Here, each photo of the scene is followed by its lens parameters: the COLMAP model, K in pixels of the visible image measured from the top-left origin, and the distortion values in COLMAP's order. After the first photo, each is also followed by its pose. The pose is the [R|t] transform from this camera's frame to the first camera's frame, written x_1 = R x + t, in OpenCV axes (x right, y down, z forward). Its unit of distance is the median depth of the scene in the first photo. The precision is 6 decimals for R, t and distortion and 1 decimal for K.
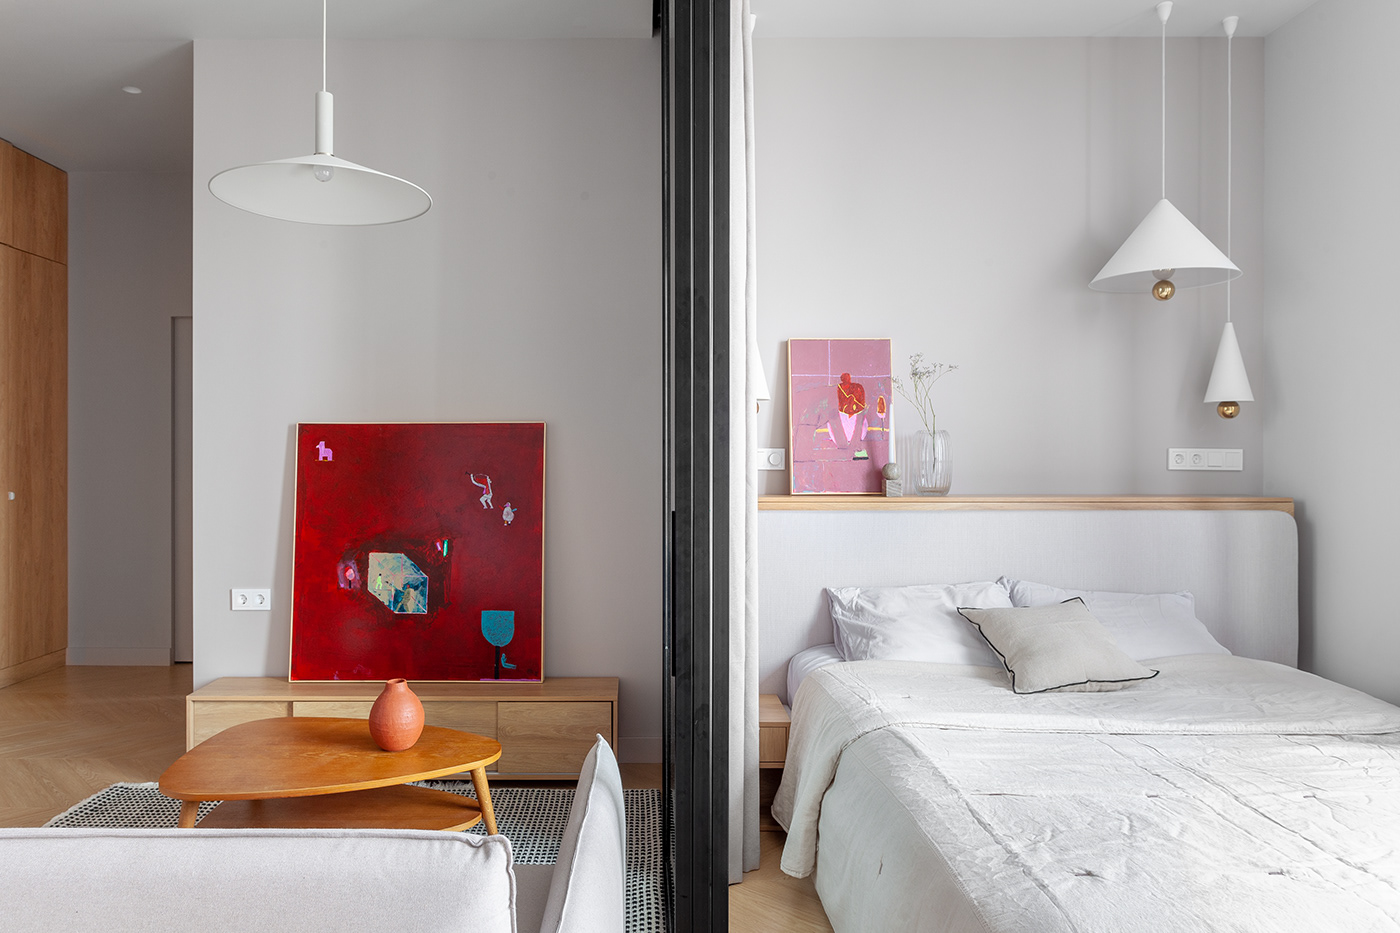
lens RADIAL K [[917.6, 0, 699.1], [0, 917.6, 468.4], [0, 0, 1]] dist [0.006729, 0.003324]
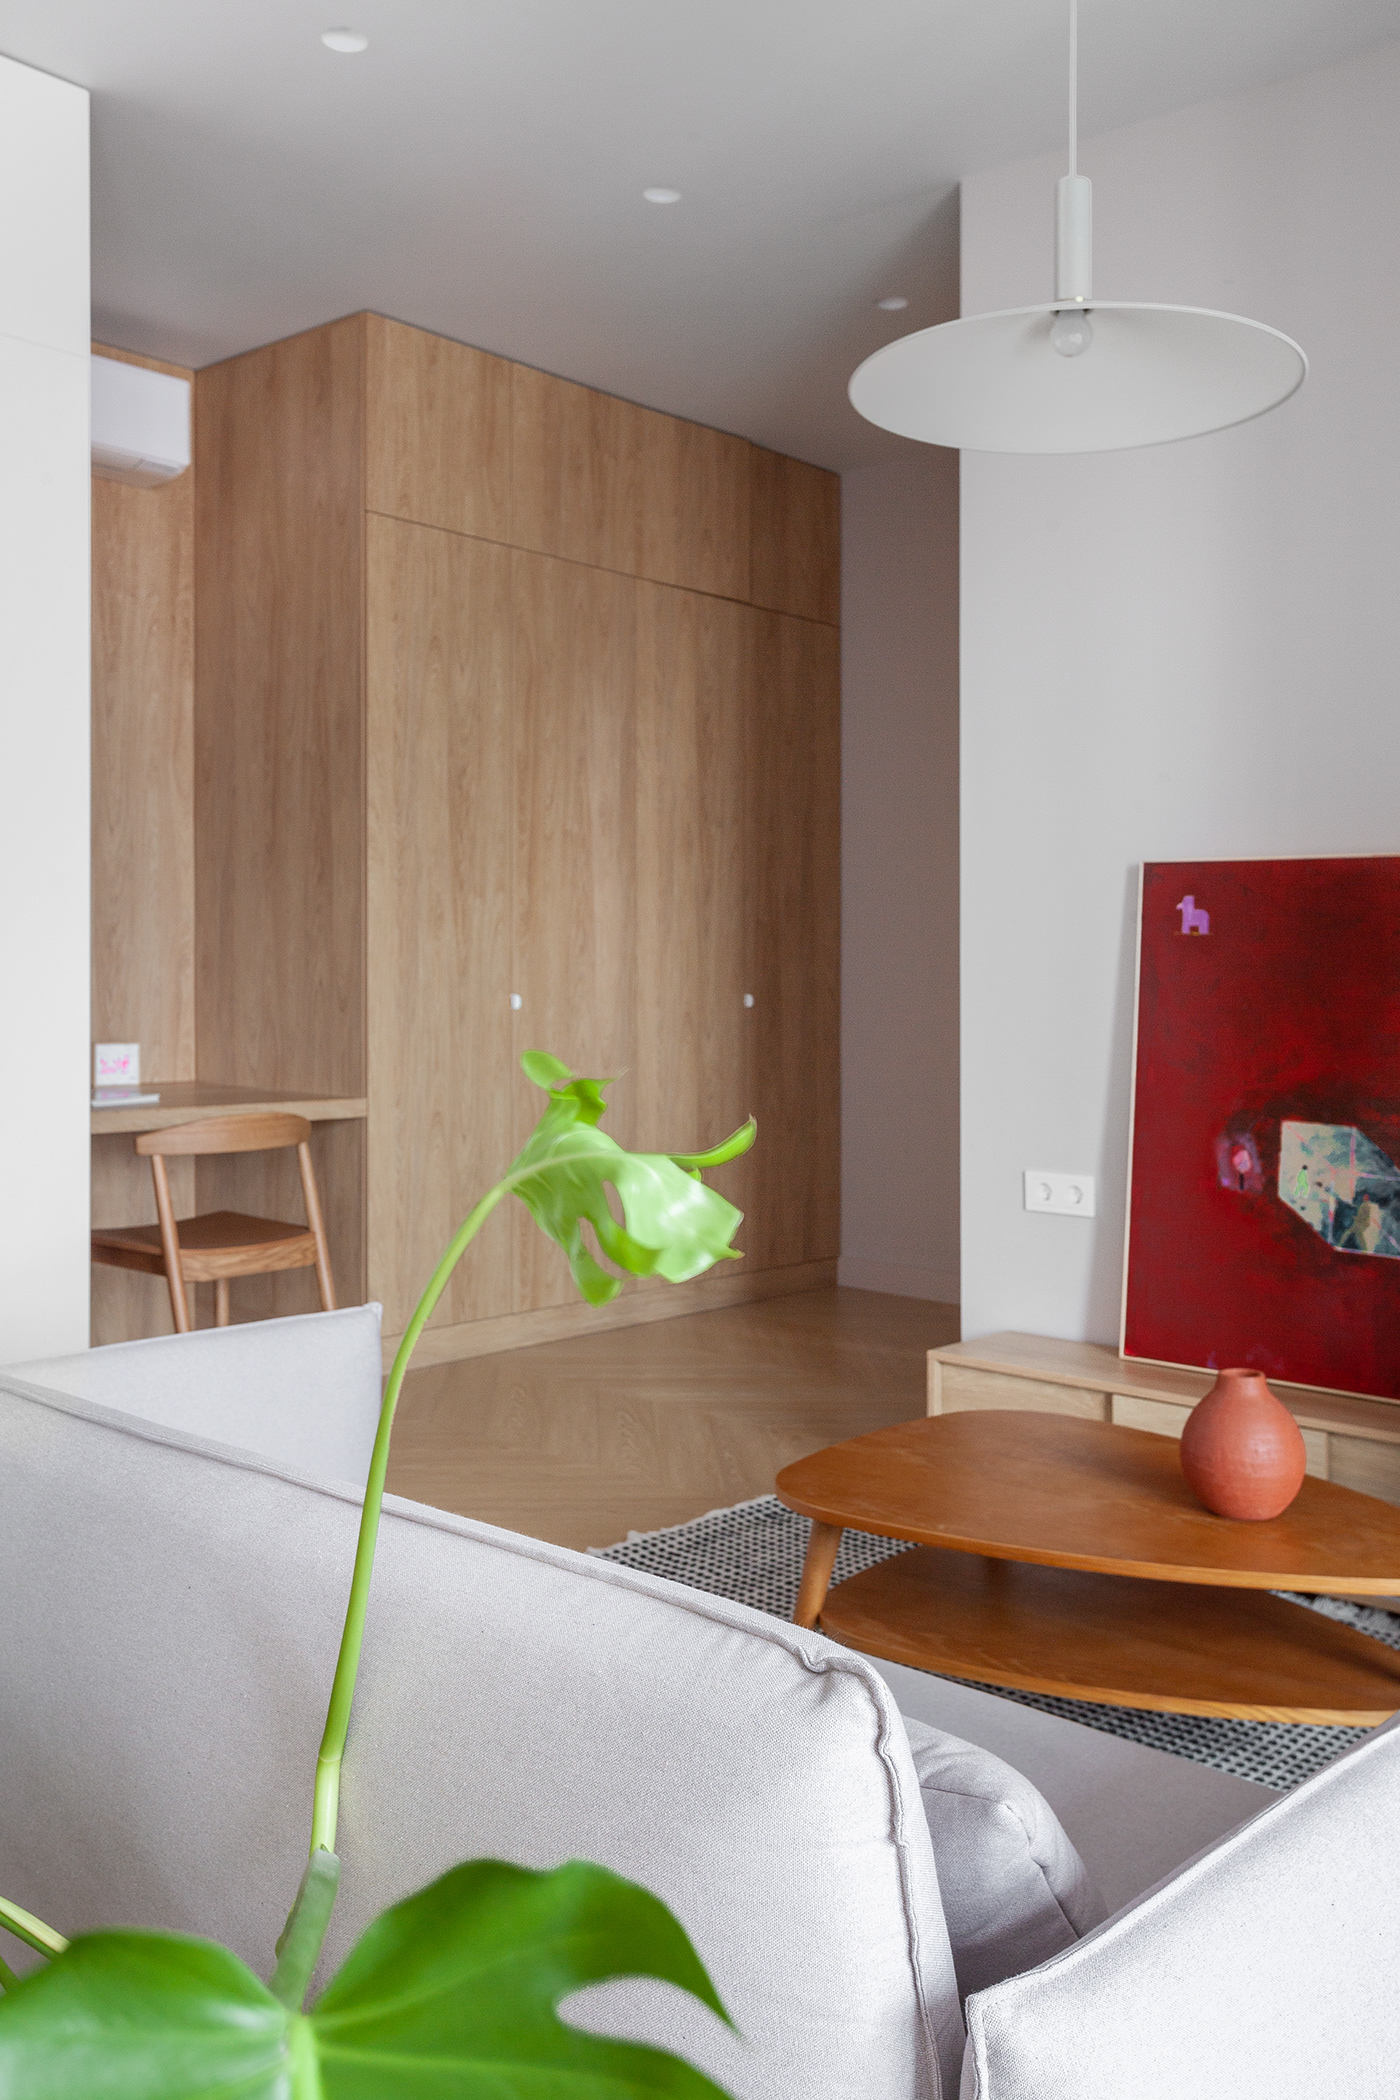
lens RADIAL K [[1817.5, 0, 595.9], [0, 1817.5, 943.9], [0, 0, 1]] dist [-0.001682, 0.005025]
pose [[0.735605, -0.003836, -0.677400, 0.073888], [-0.004910, 0.999928, -0.010994, 0.023507], [0.677393, 0.011414, 0.735532, 0.086859]]
